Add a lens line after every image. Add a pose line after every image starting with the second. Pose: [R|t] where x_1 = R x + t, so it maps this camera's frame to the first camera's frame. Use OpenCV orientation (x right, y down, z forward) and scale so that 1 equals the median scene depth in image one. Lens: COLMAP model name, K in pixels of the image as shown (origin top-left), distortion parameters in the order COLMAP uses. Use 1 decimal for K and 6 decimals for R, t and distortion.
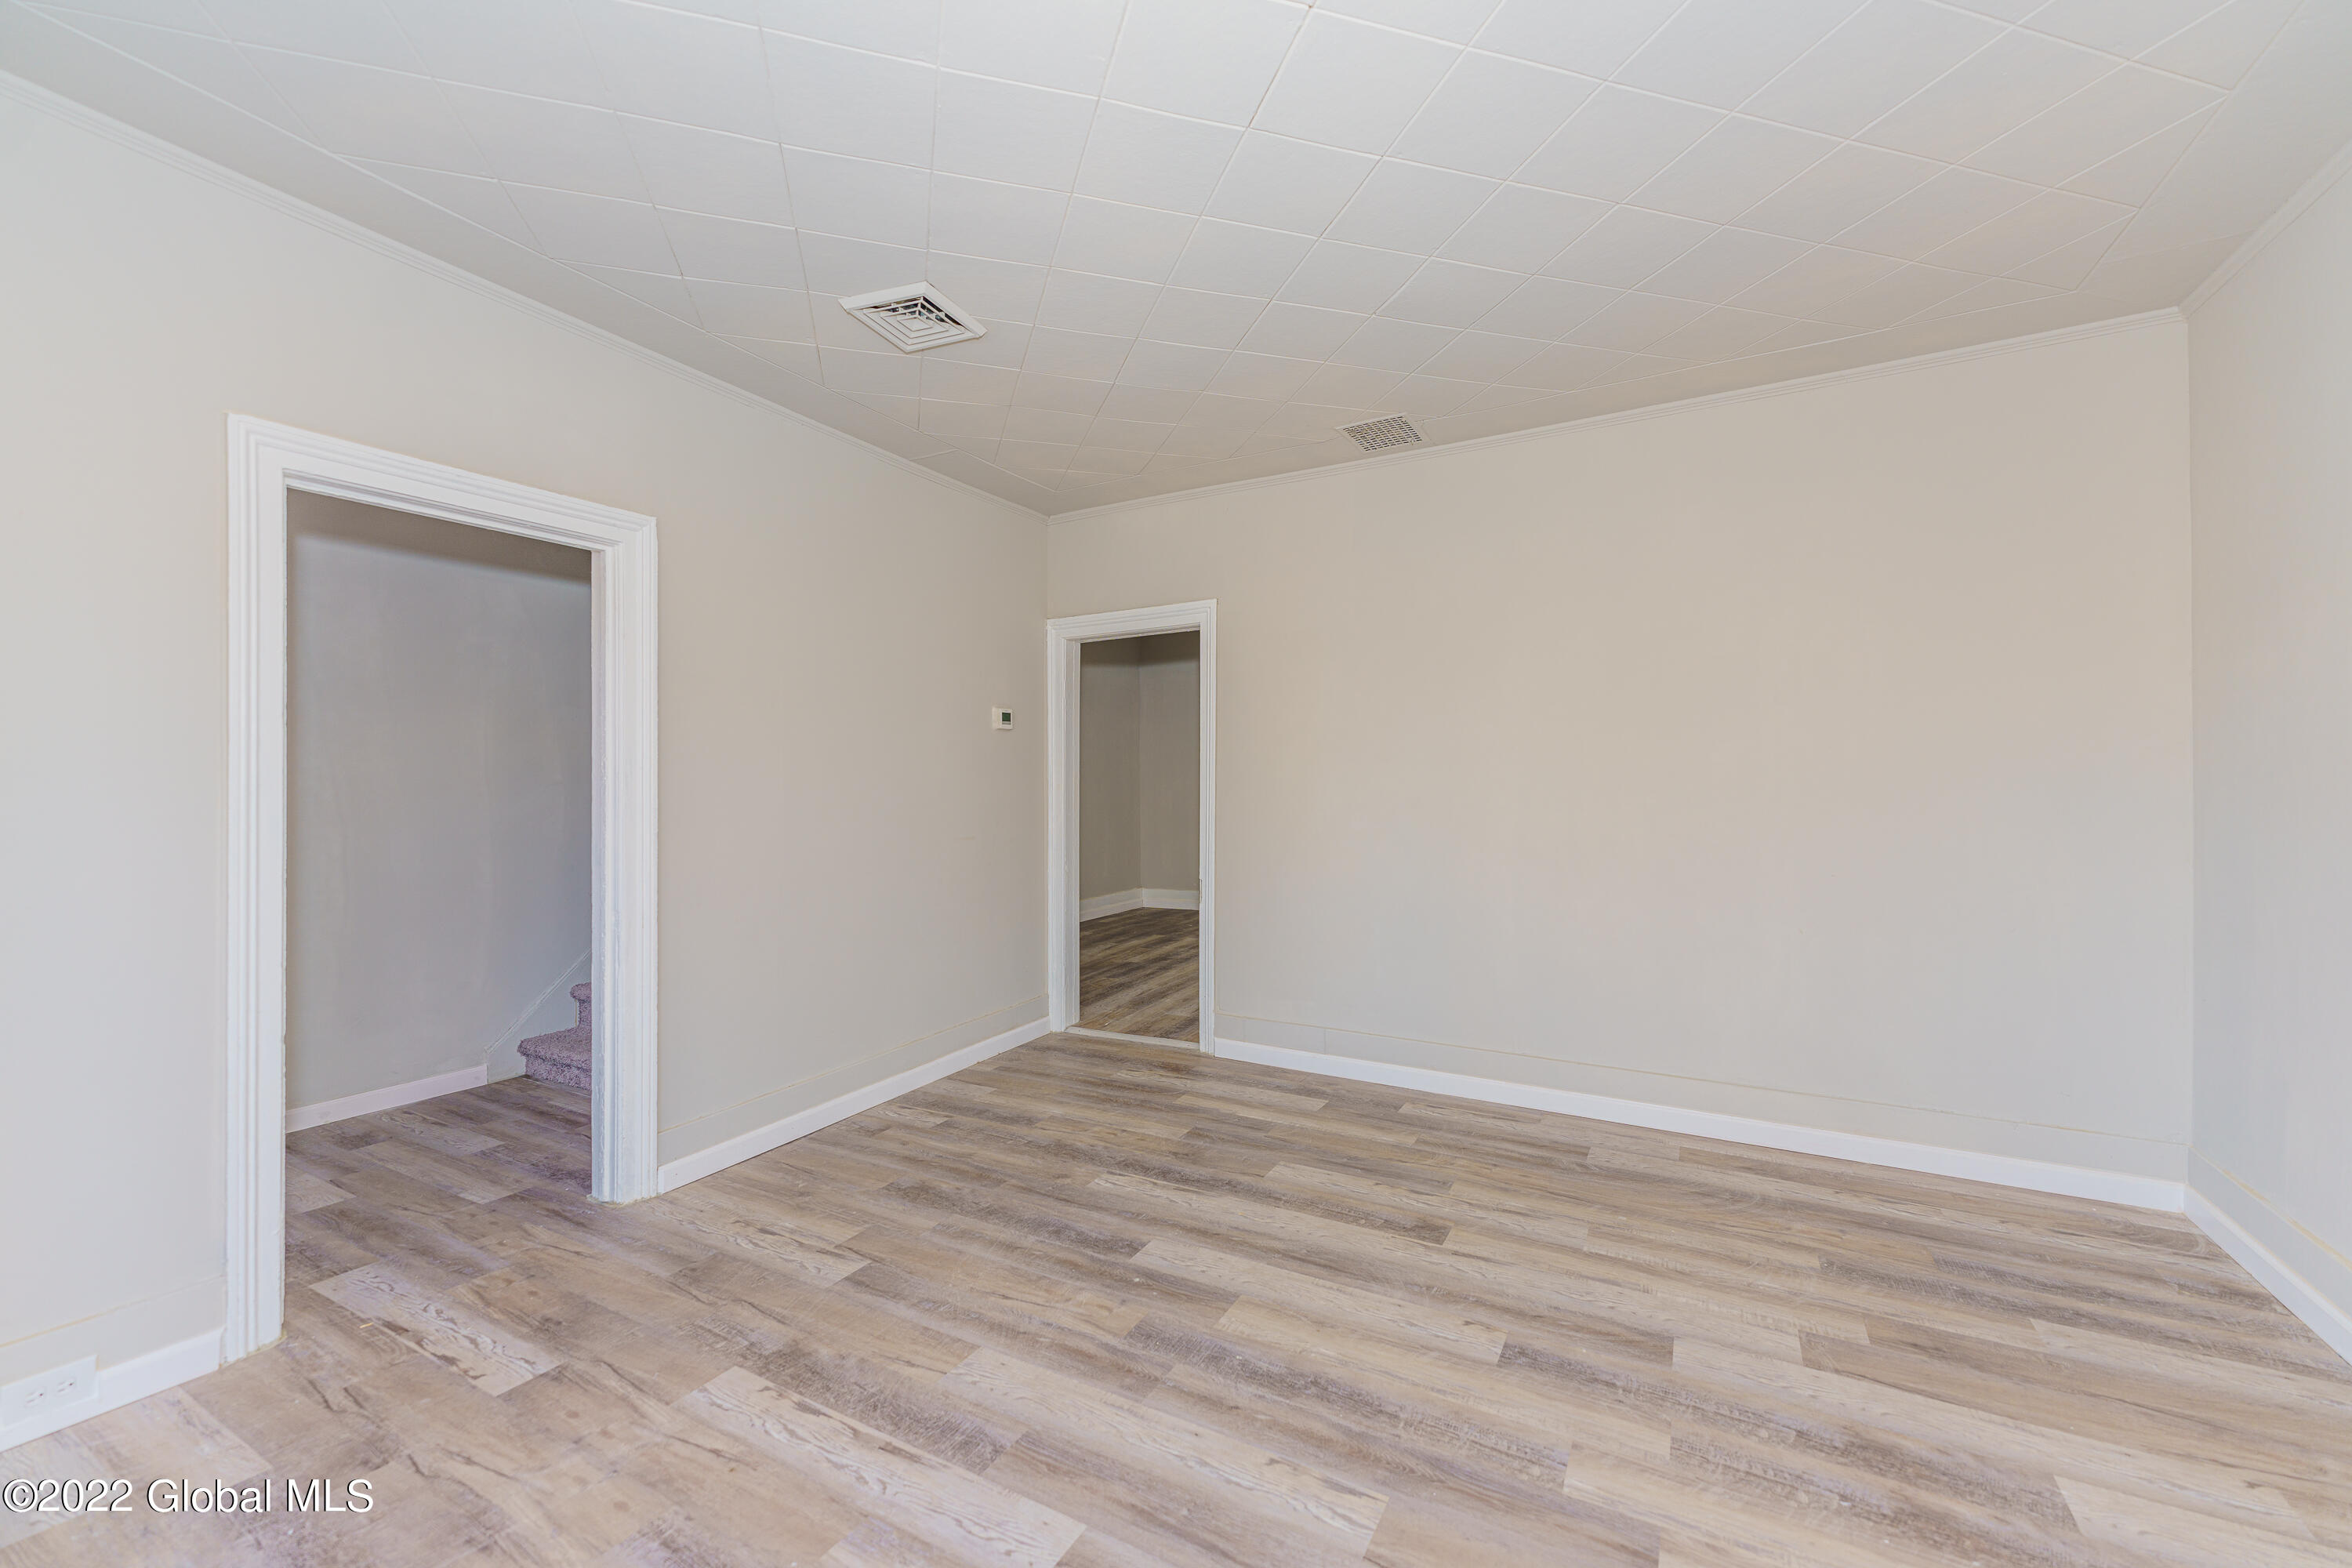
lens RADIAL K [[945.8, 0, 1142.0], [0, 945.8, 781.9], [0, 0, 1]] dist [0.001667, -0.000377]
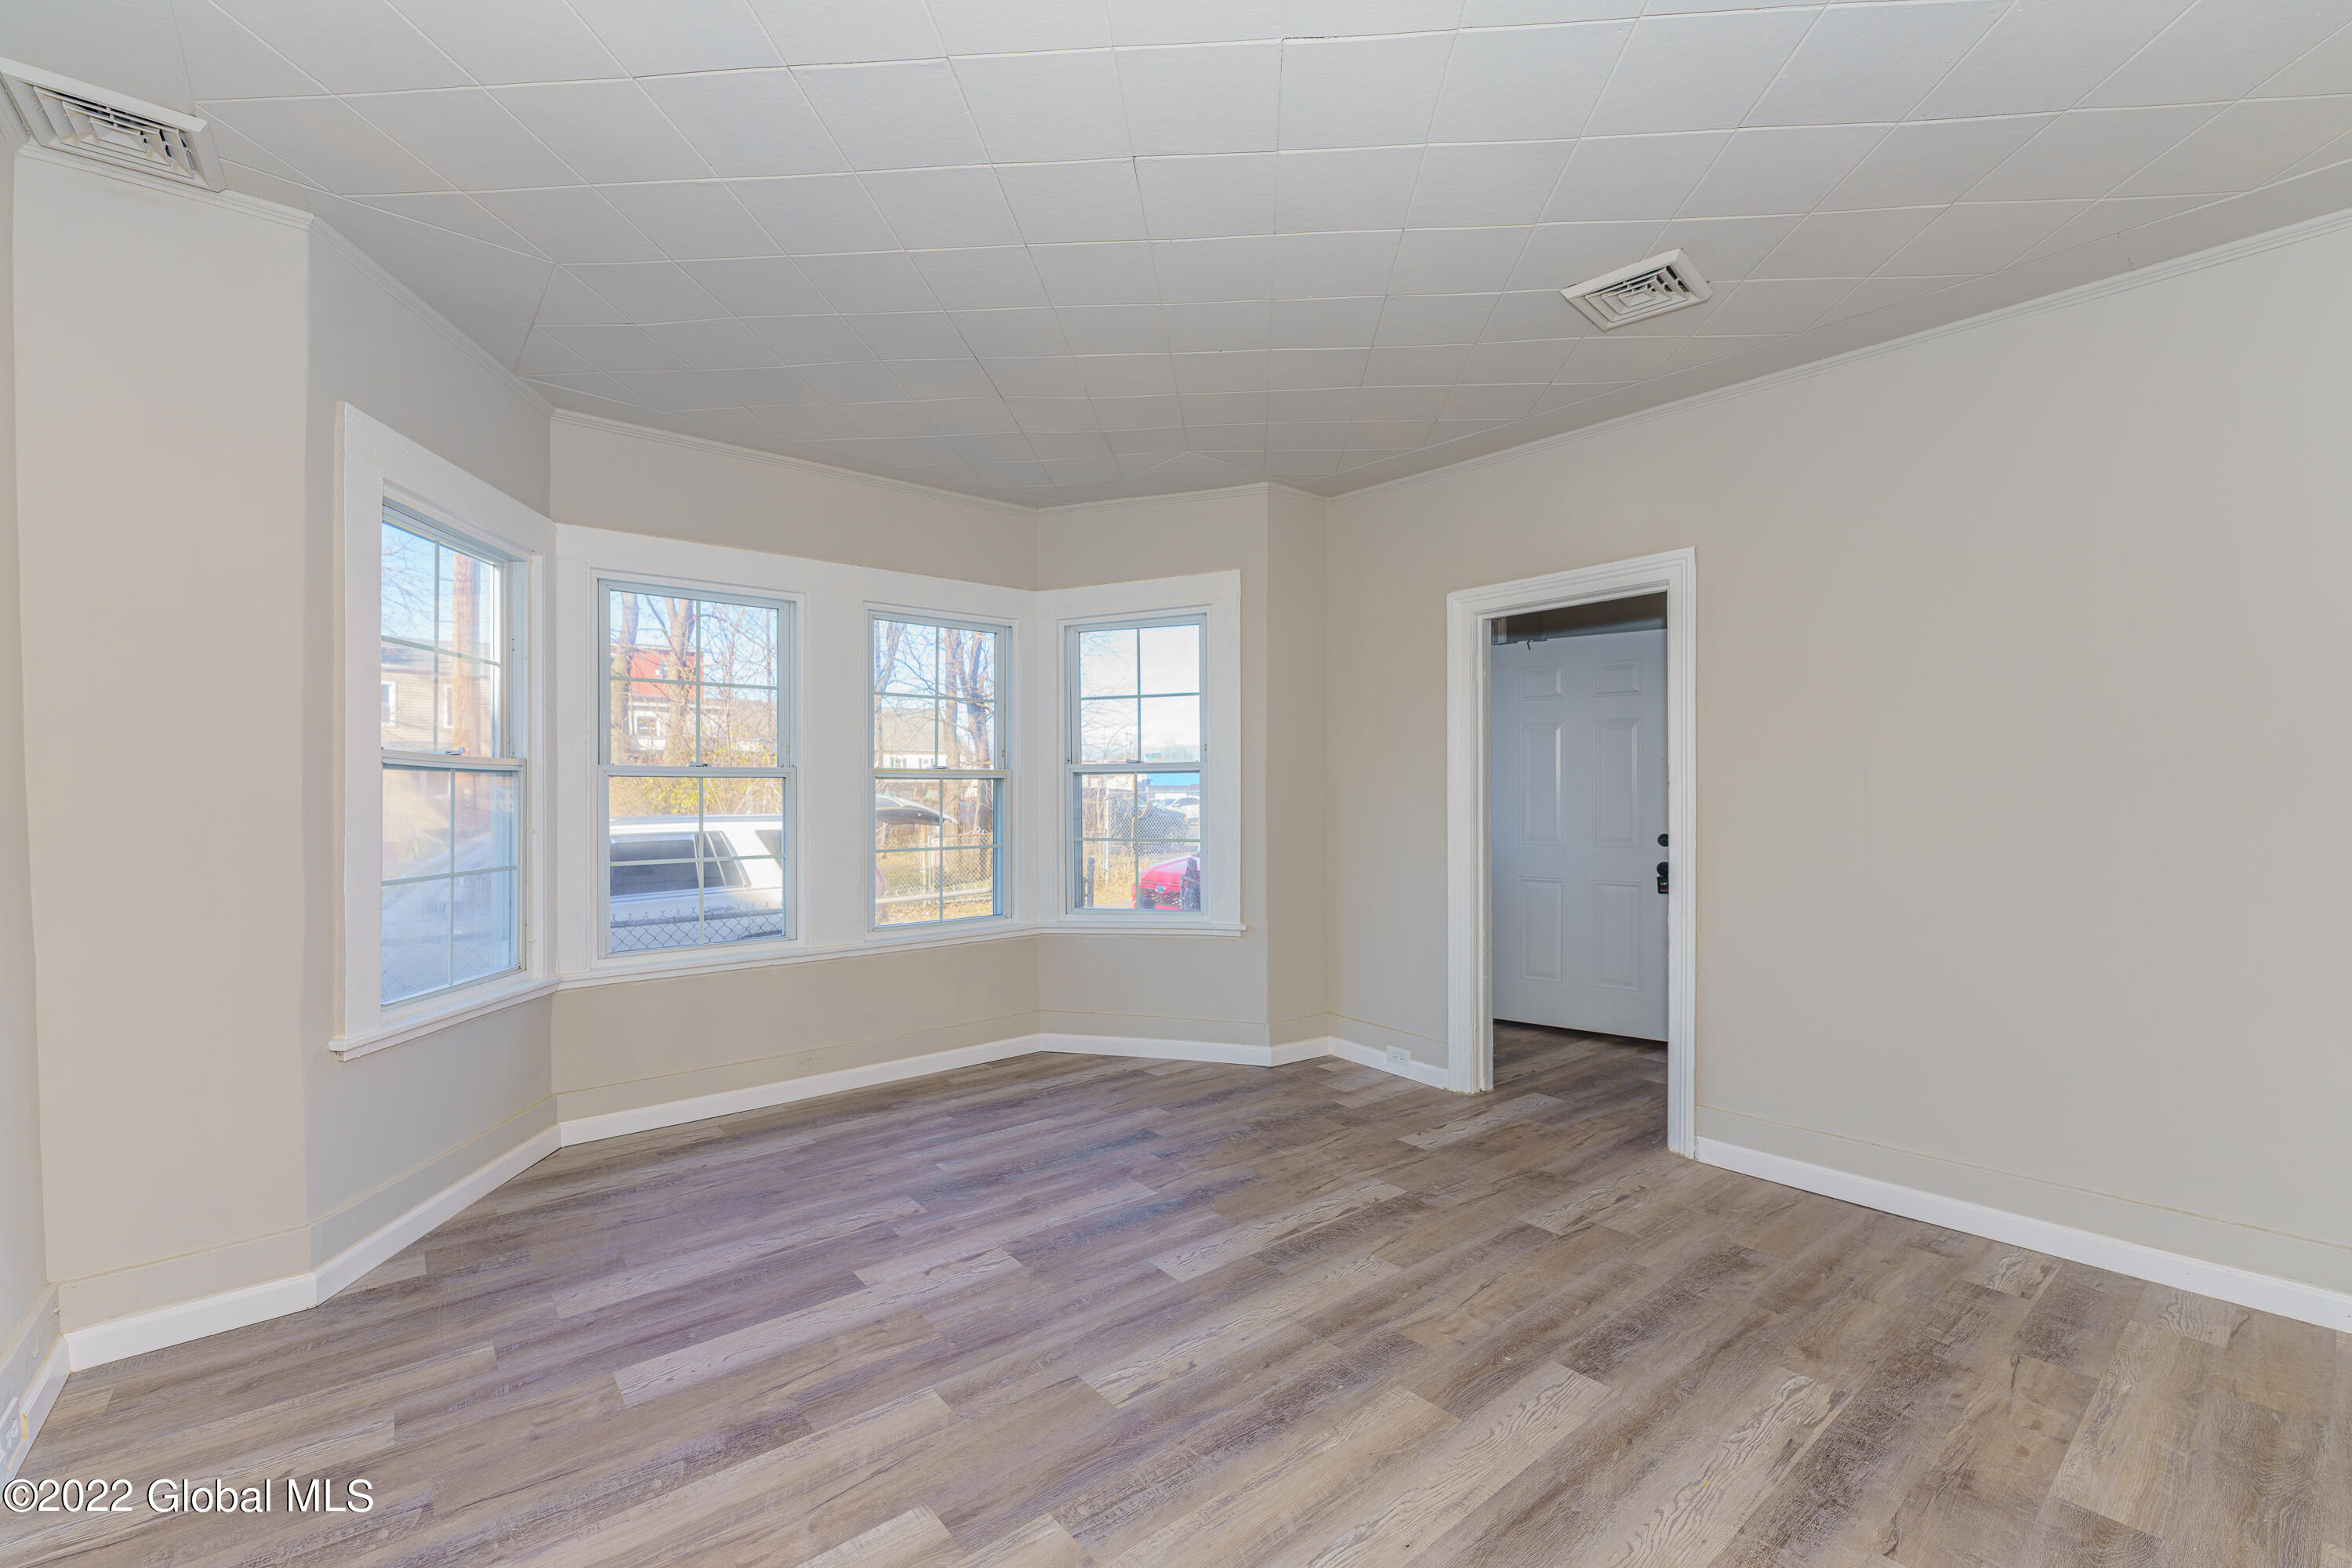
lens RADIAL K [[945.8, 0, 1187.4], [0, 945.8, 788.3], [0, 0, 1]] dist [0.001667, -0.000377]
pose [[-0.322648, 0.002299, -0.946516, 0.966017], [0.003566, 0.999993, 0.001213, -0.001899], [0.946512, -0.002984, -0.322654, 1.060115]]
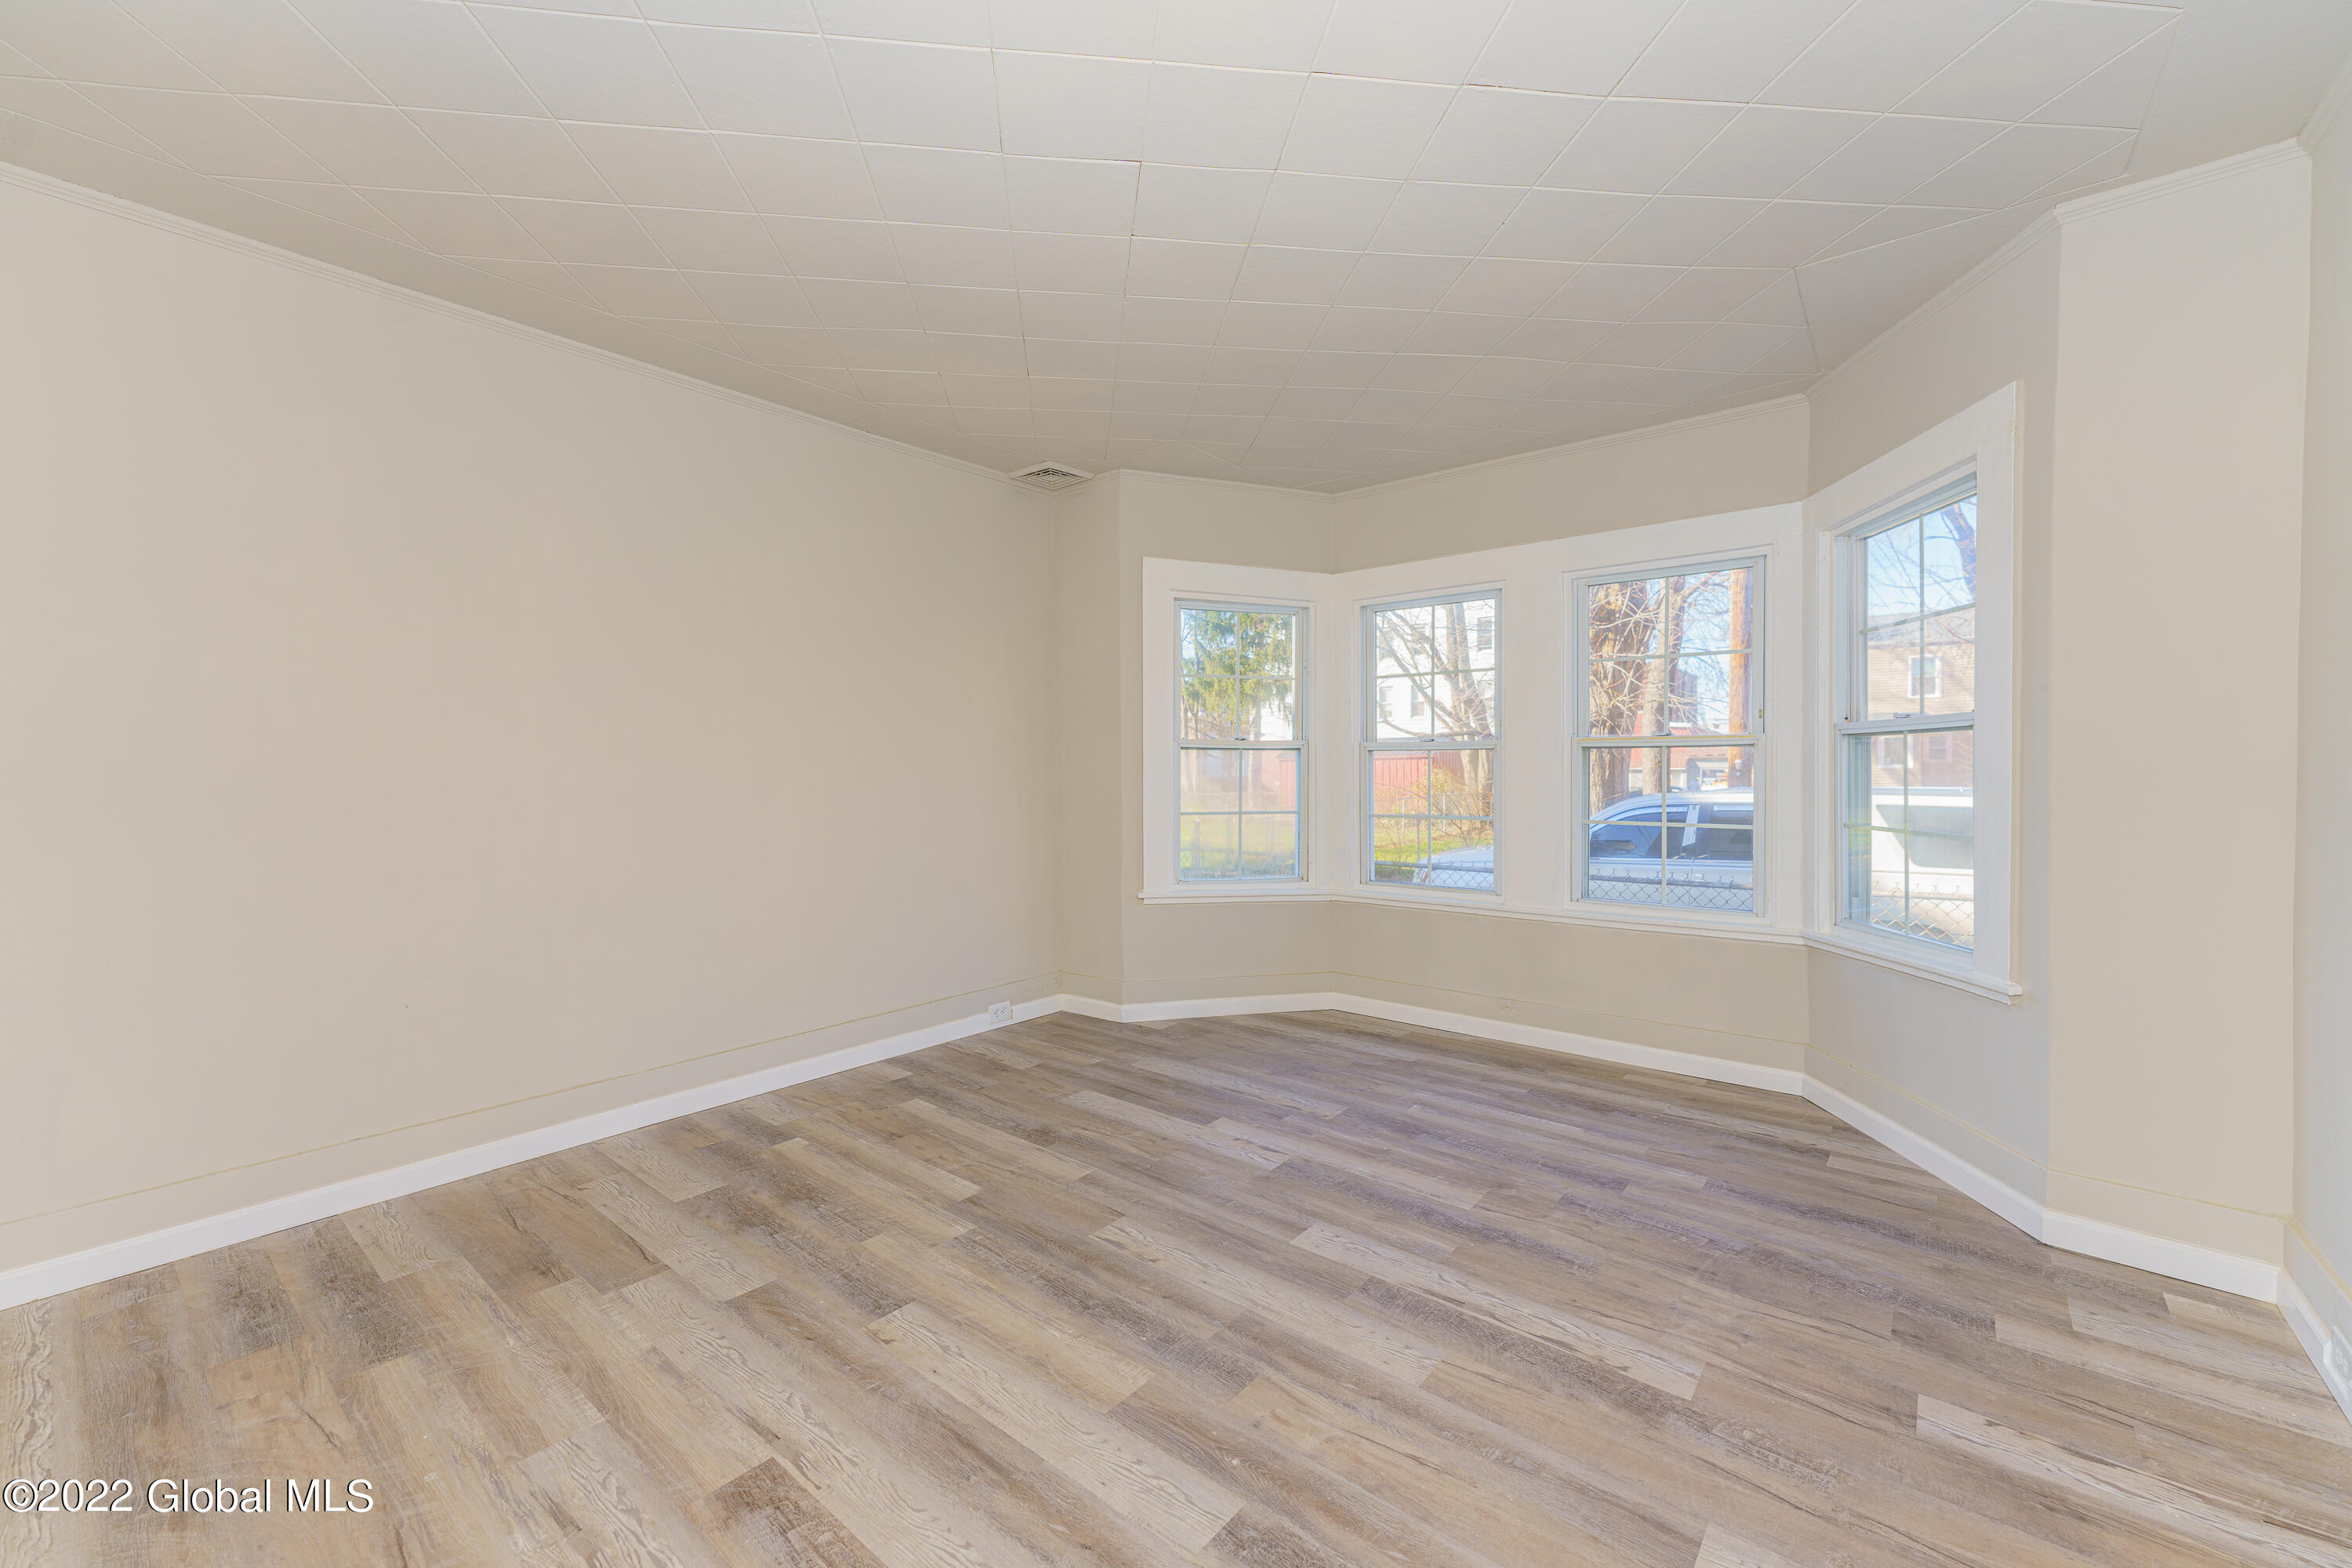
lens RADIAL K [[945.8, 0, 1194.9], [0, 945.8, 772.5], [0, 0, 1]] dist [0.001667, -0.000377]
pose [[-0.992974, 0.006542, 0.118153, -0.065535], [0.007564, 0.999938, 0.008198, 0.006641], [-0.118092, 0.009034, -0.992962, 1.795635]]
